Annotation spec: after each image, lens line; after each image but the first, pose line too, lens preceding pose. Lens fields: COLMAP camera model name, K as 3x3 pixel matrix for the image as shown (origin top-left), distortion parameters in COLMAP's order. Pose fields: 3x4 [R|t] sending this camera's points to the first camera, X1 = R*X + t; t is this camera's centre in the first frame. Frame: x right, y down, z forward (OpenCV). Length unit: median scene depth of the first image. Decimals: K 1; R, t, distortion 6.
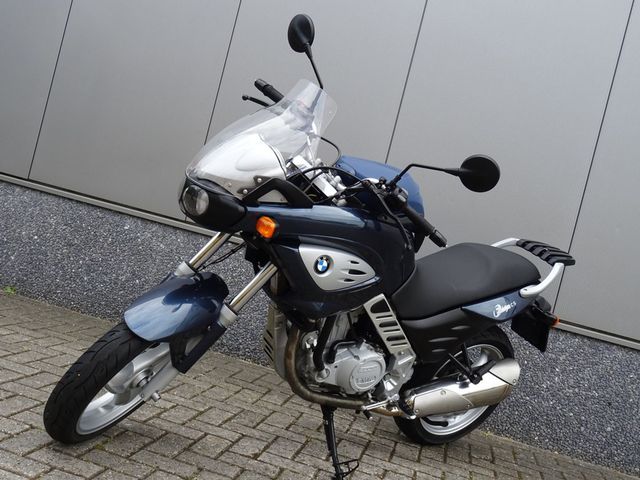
lens RADIAL K [[695.3, 0, 320.0], [0, 695.3, 240.0], [0, 0, 1]] dist [0.005313, 0.002450]
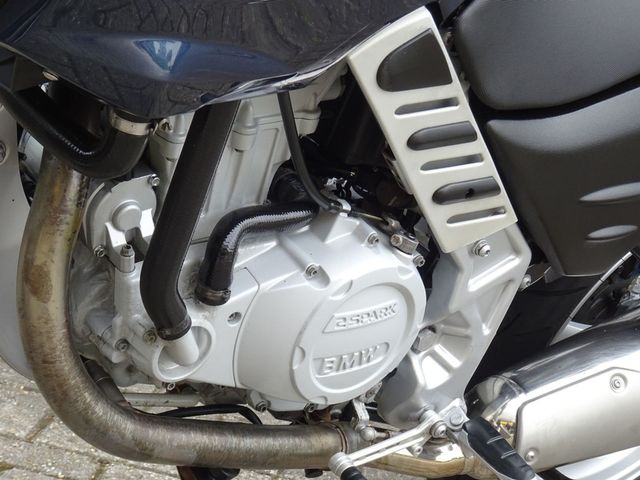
lens RADIAL K [[1603.6, 0, 320.0], [0, 1603.6, 240.0], [0, 0, 1]] dist [-0.047485, -0.210660]
pose [[0.992401, -0.042593, 0.115441, -0.011339], [0.022724, 0.985481, 0.168259, 0.060272], [-0.120931, -0.164357, 0.978960, 0.440090]]
